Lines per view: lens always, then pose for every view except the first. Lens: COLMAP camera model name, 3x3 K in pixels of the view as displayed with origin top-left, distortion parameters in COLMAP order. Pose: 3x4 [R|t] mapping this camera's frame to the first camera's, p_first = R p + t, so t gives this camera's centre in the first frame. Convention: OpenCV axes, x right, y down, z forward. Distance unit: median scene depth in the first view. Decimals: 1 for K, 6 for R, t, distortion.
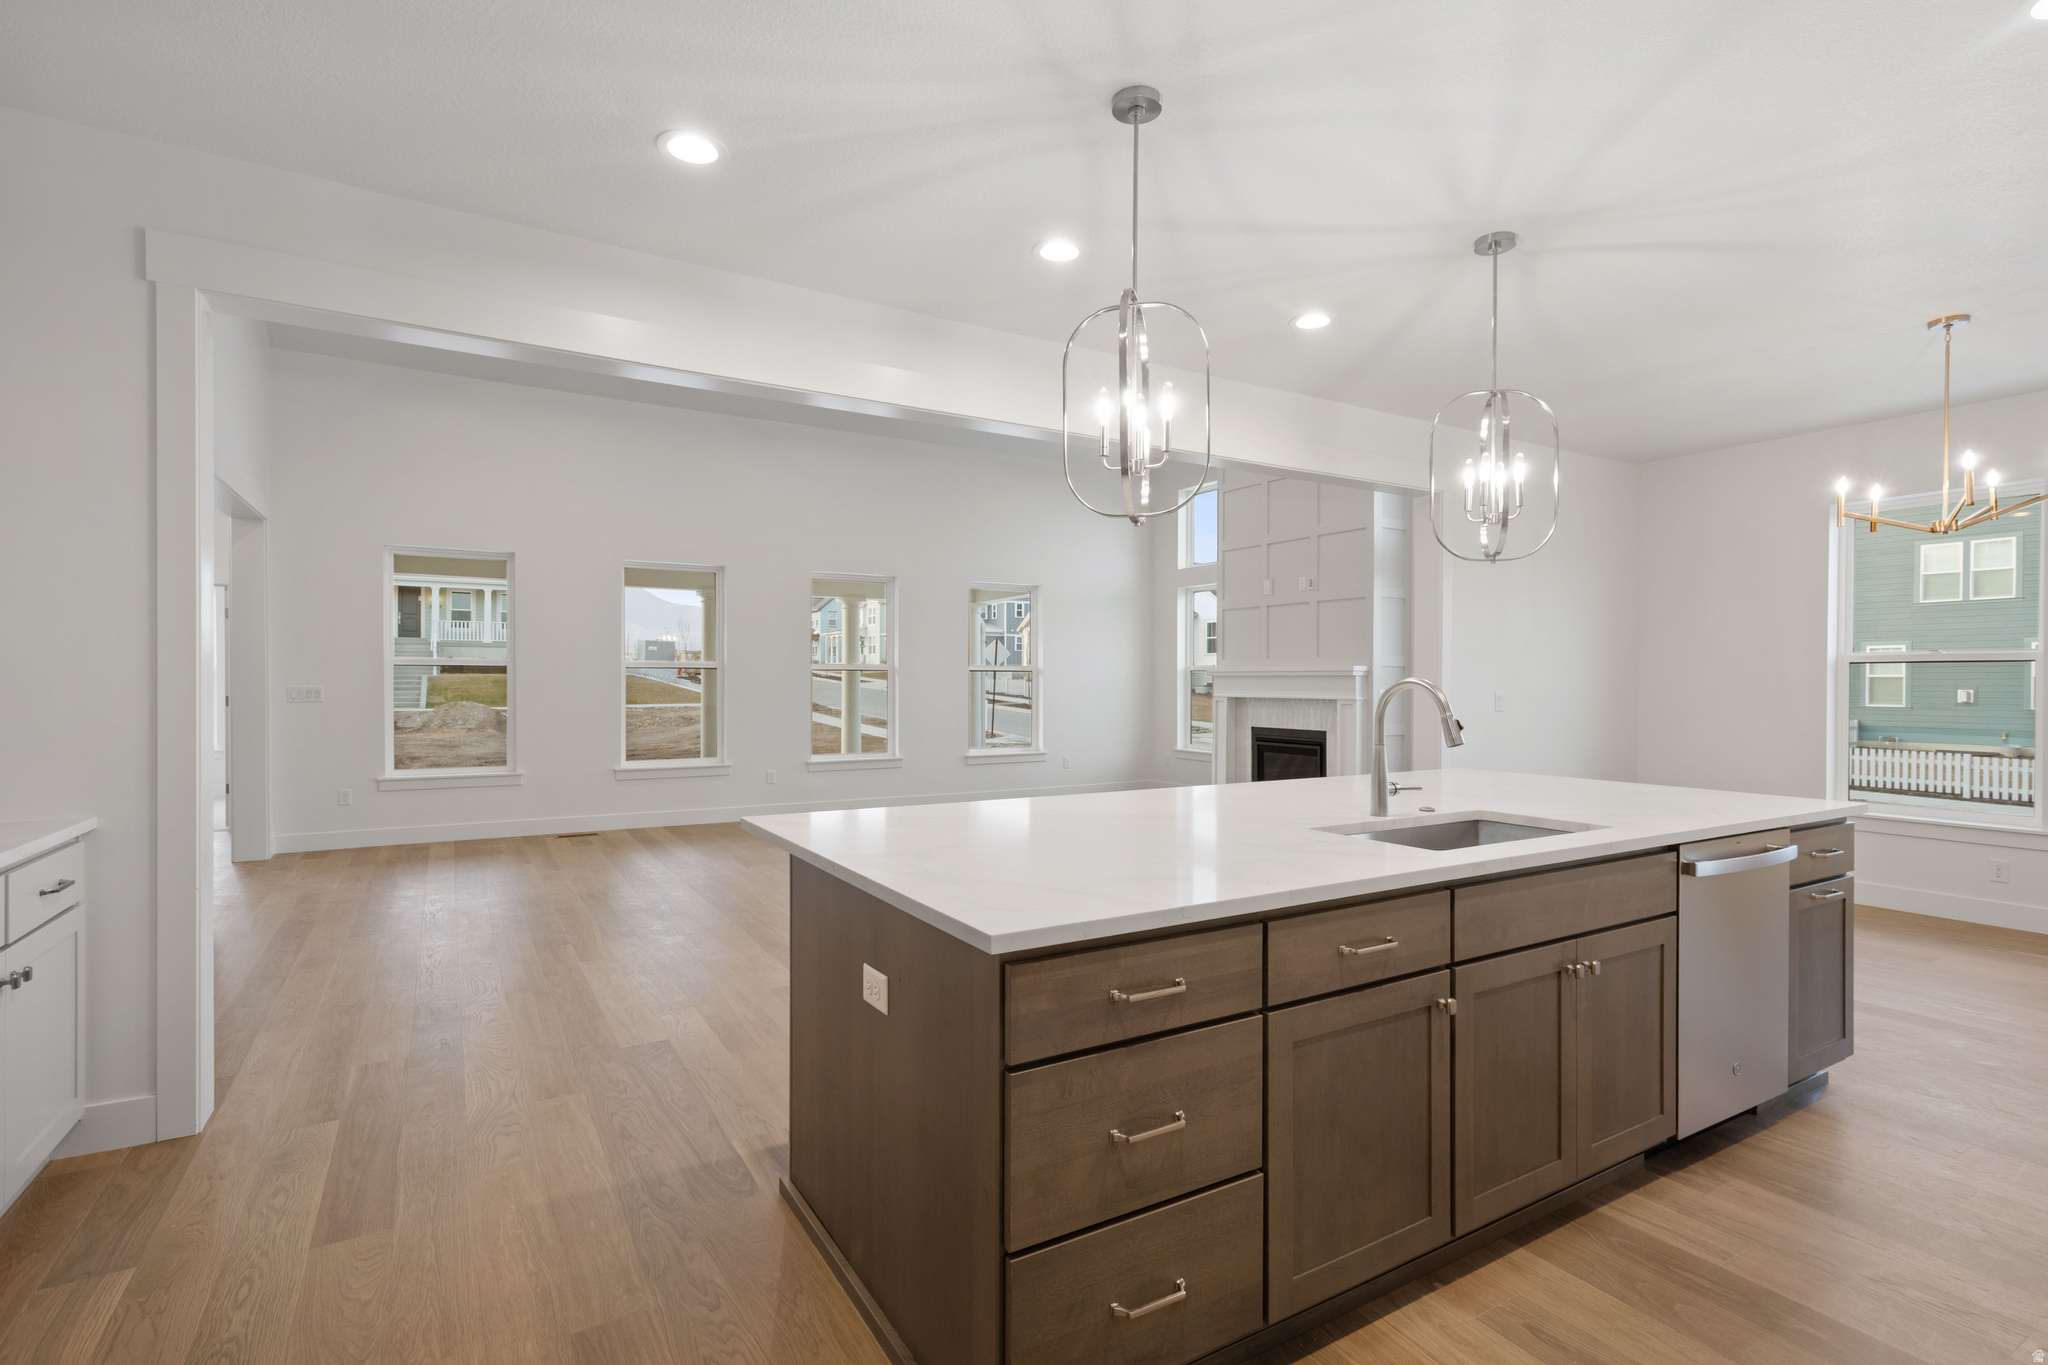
lens RADIAL K [[991.5, 0, 1024.0], [0, 991.5, 682.5], [0, 0, 1]] dist [0.002708, 0.000226]
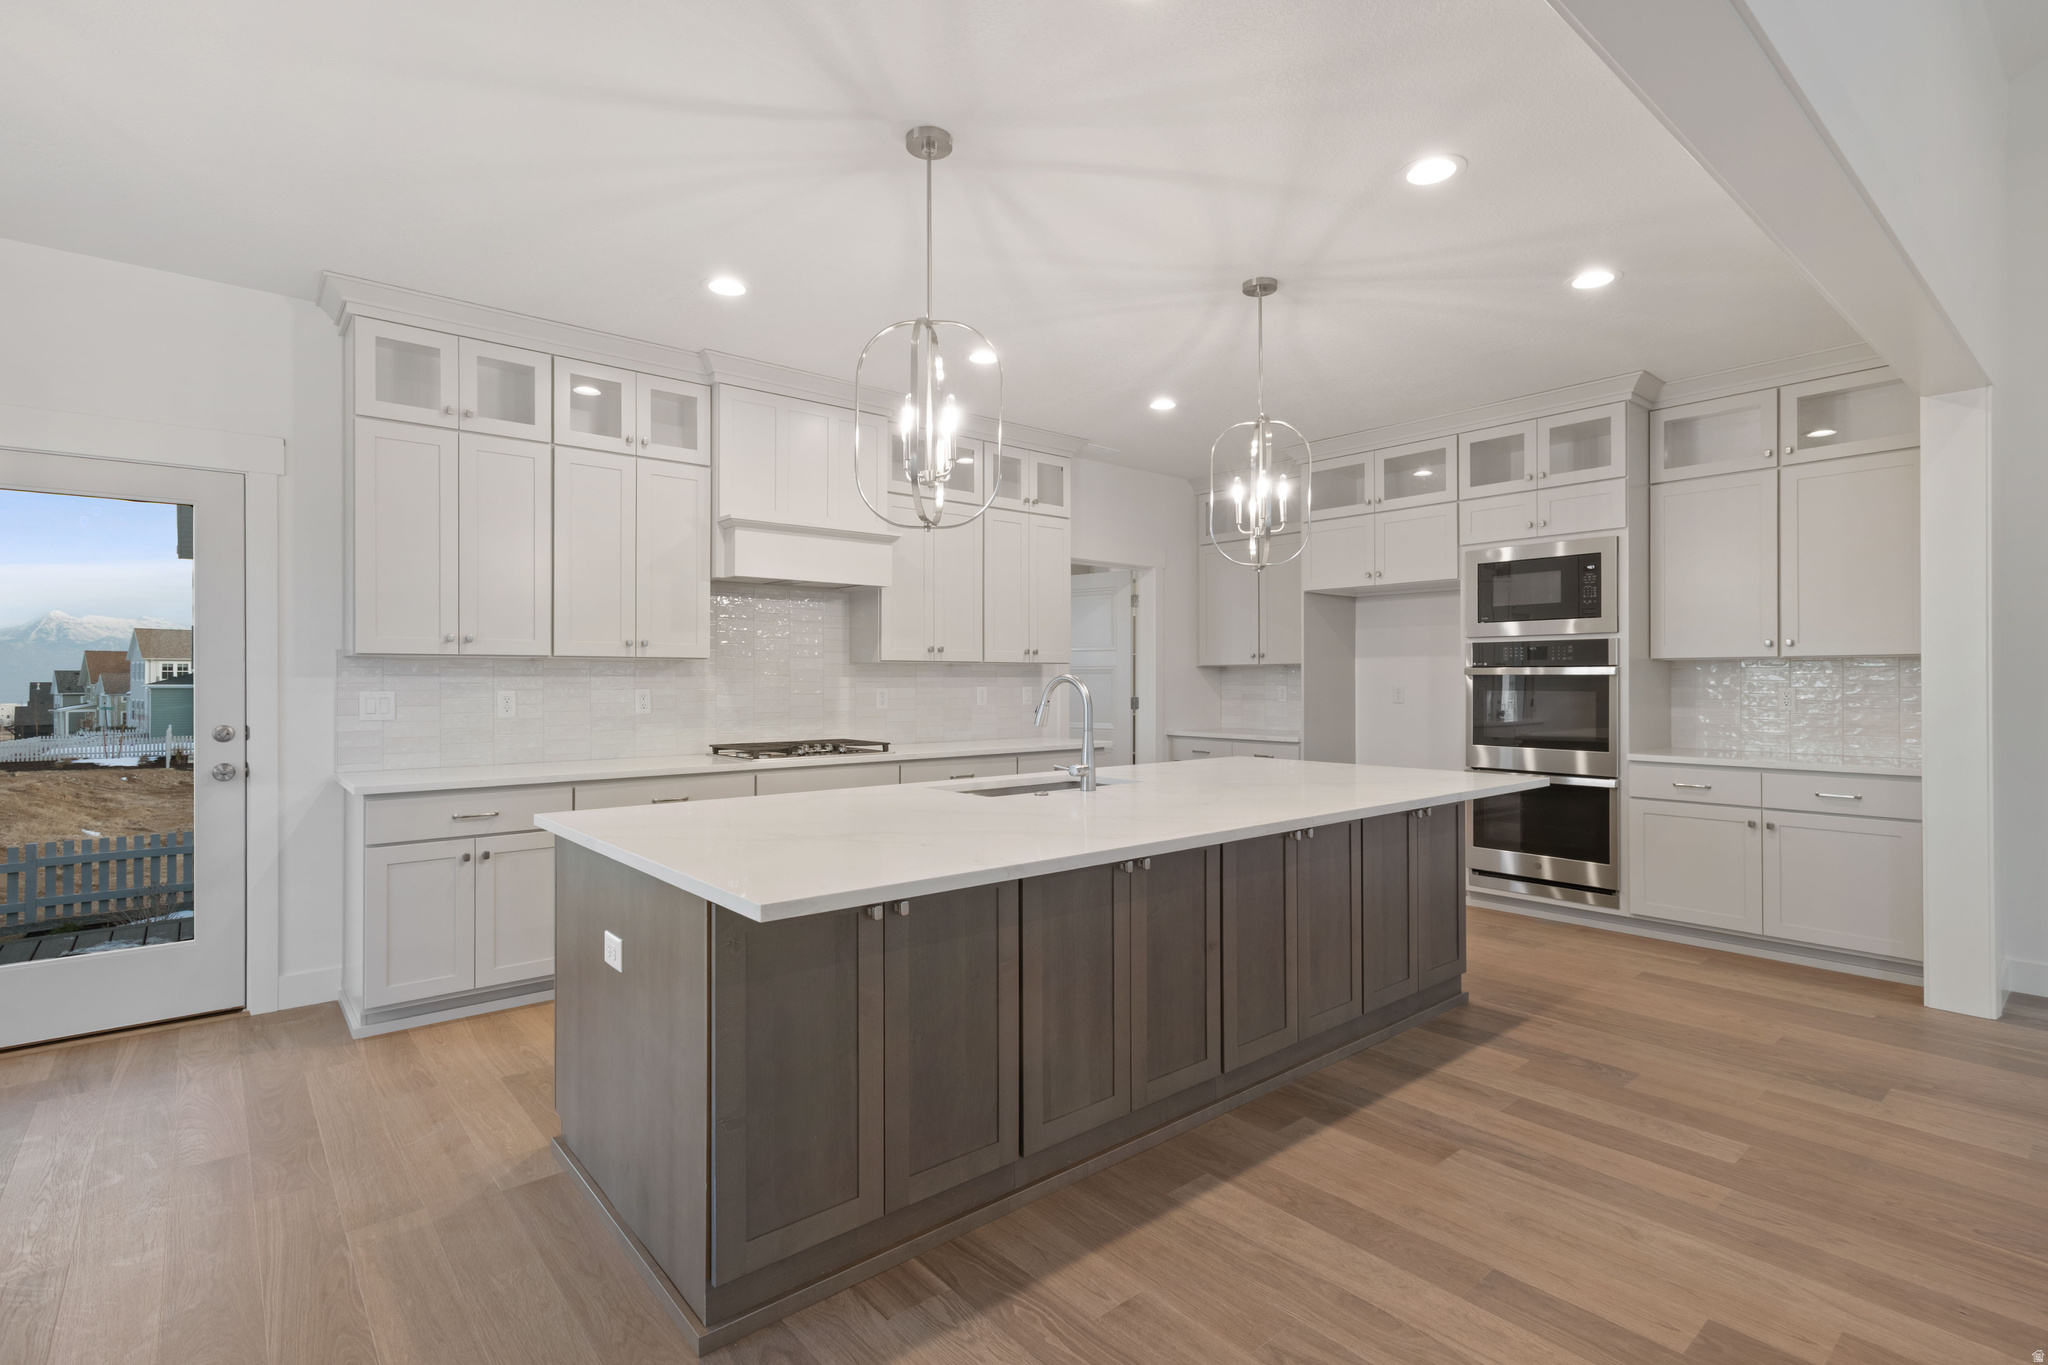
lens RADIAL K [[970.1, 0, 1020.0], [0, 970.1, 662.6], [0, 0, 1]] dist [0.006815, 0.000391]
pose [[-0.987854, -0.003898, -0.155333, 0.491193], [-0.001313, 0.999859, -0.016746, -0.000015], [0.155376, -0.016338, -0.987720, 1.692591]]
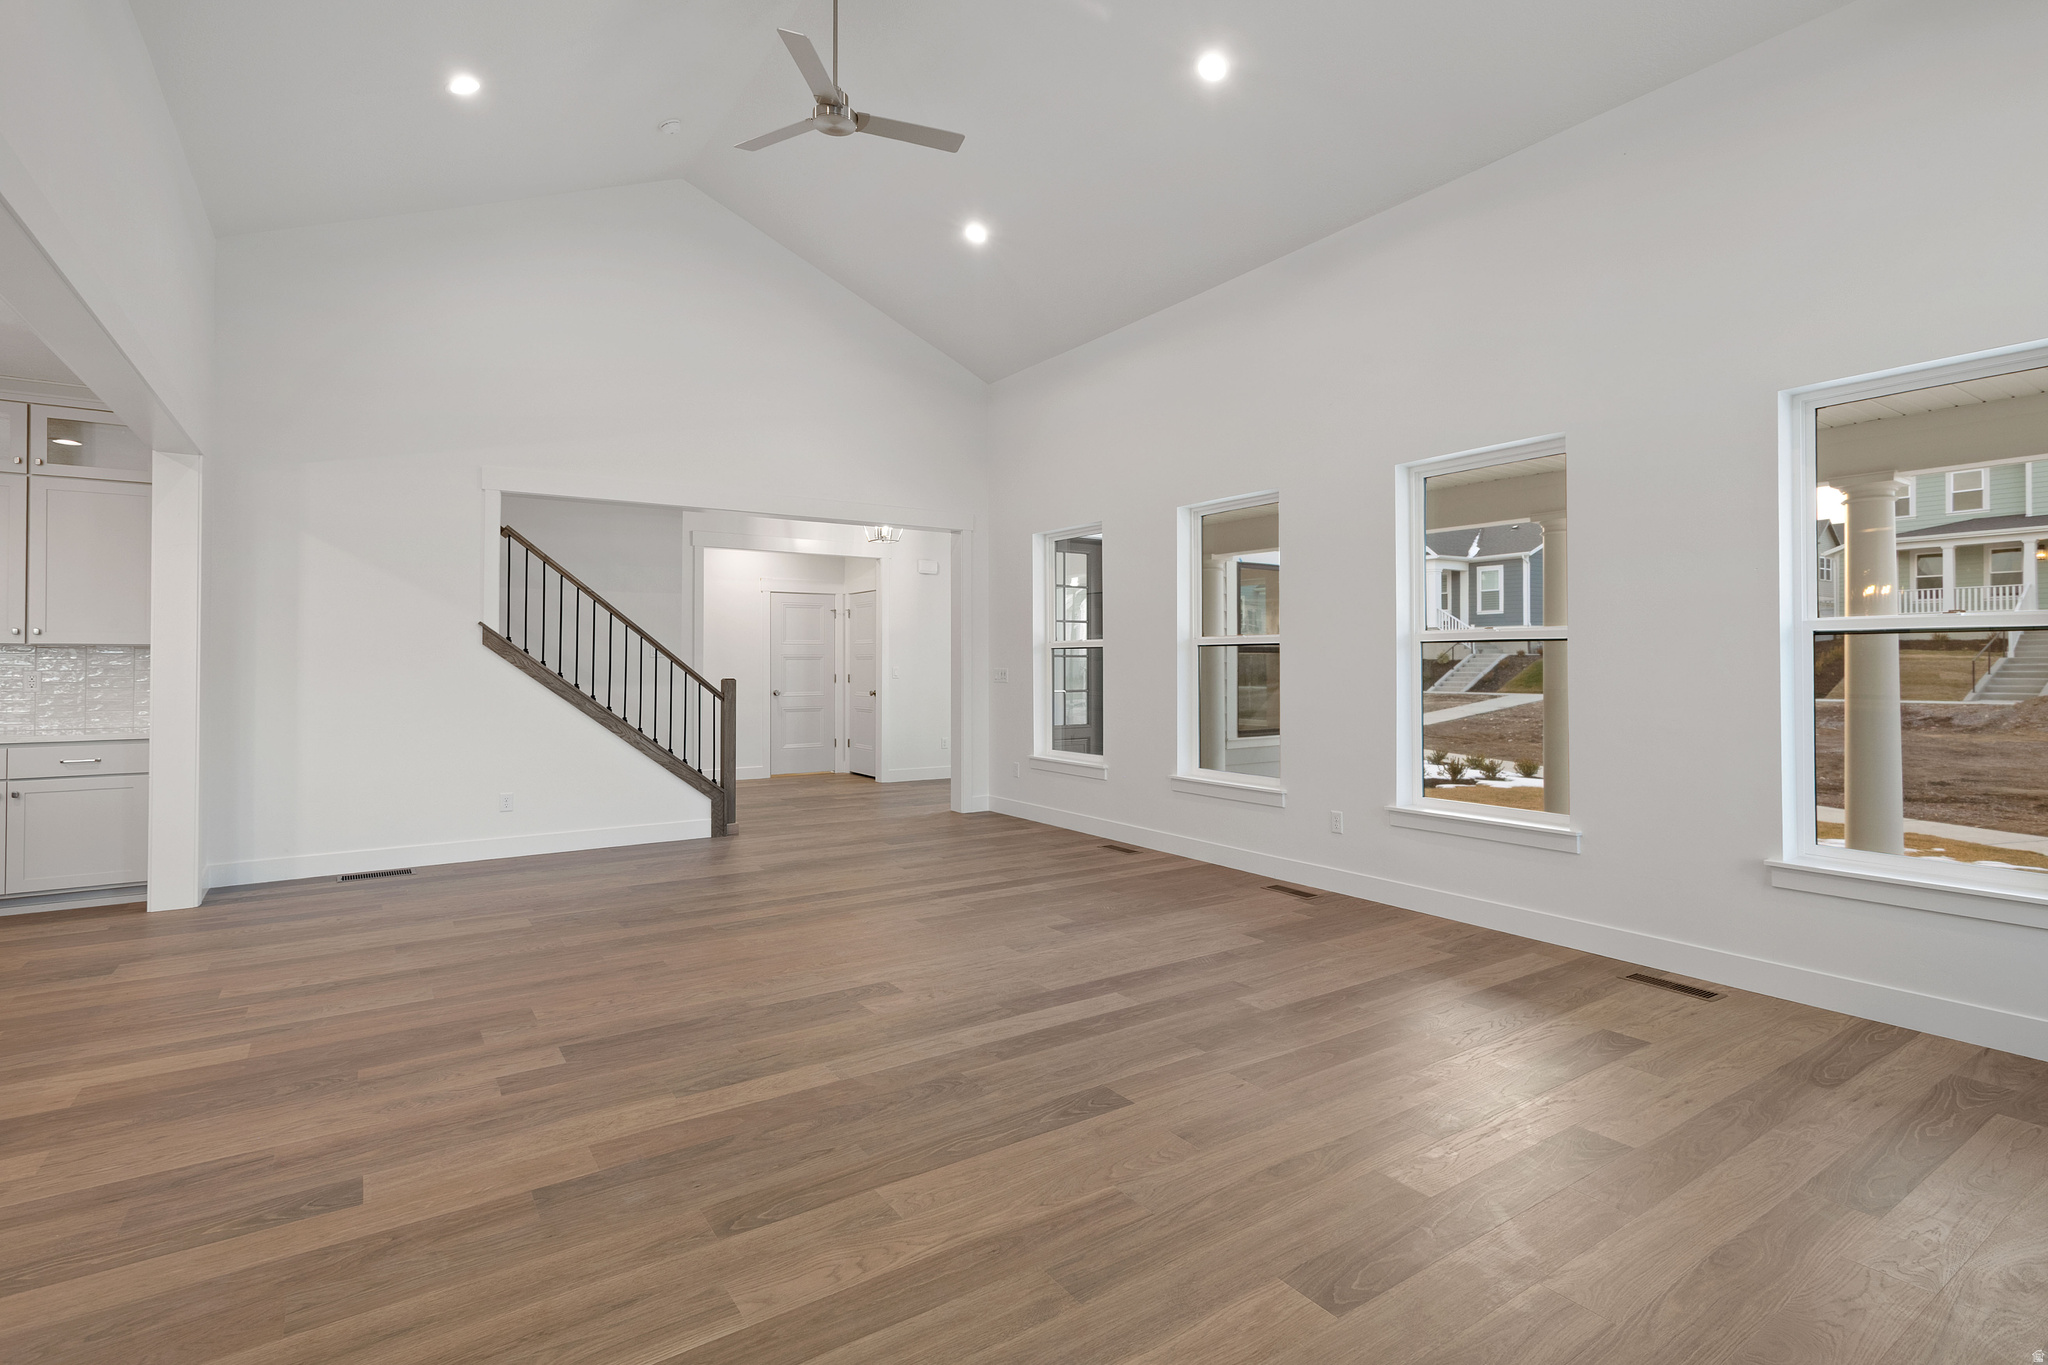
lens RADIAL K [[970.1, 0, 1020.0], [0, 970.1, 662.6], [0, 0, 1]] dist [0.006815, 0.000391]
pose [[0.053798, -0.003530, -0.998546, 3.986336], [-0.000229, 0.999994, -0.003548, 0.021443], [0.998552, 0.000419, 0.053797, 4.587351]]
